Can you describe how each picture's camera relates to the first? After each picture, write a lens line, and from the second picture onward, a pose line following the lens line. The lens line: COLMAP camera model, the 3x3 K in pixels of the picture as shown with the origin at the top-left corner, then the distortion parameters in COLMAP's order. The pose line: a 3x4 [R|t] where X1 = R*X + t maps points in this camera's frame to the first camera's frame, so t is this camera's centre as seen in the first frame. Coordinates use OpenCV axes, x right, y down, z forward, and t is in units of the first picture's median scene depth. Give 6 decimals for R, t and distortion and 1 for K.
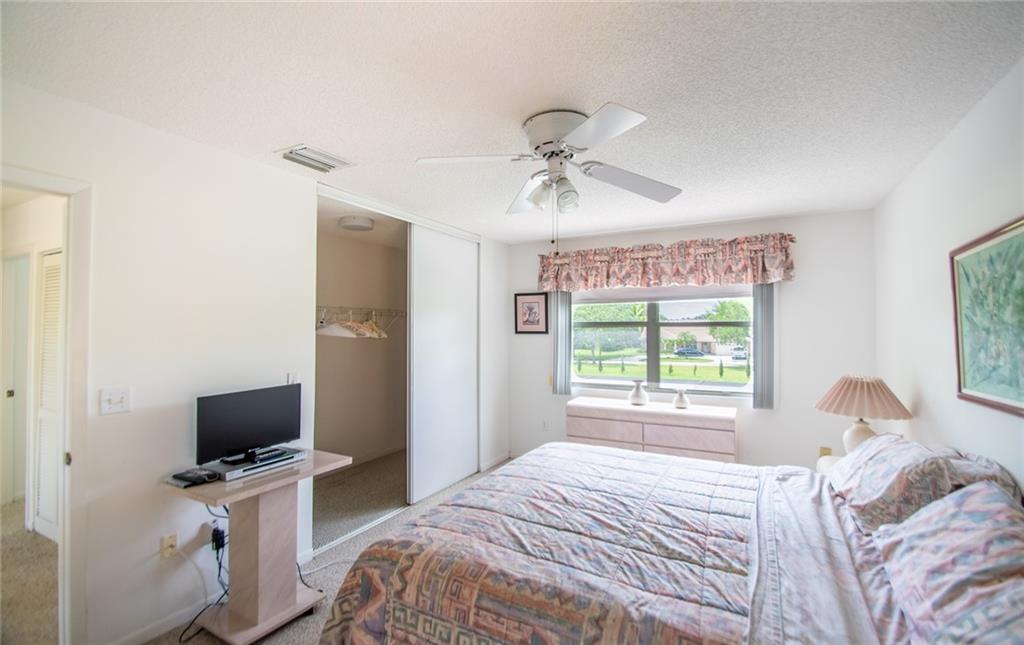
lens RADIAL K [[464.5, 0, 512.0], [0, 464.5, 322.5], [0, 0, 1]] dist [0.003008, -0.000244]
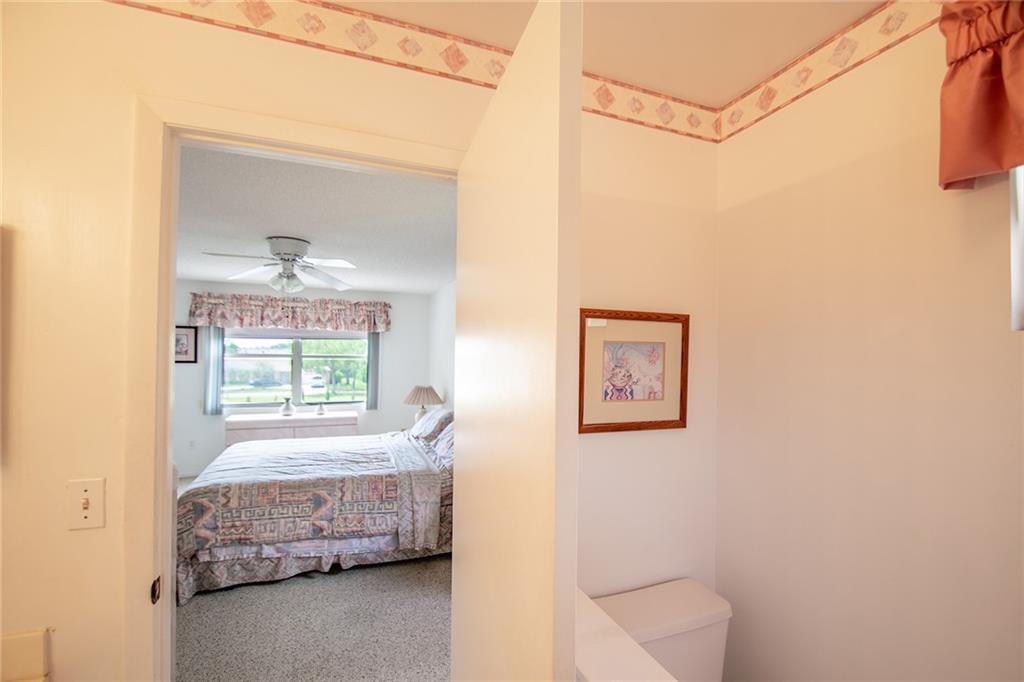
lens RADIAL K [[455.5, 0, 515.7], [0, 455.5, 355.8], [0, 0, 1]] dist [0.015491, -0.018052]
pose [[0.648734, 0.013101, 0.760903, -0.322678], [-0.018770, 0.999823, -0.001212, -0.007800], [-0.760784, -0.013496, 0.648865, -0.377741]]
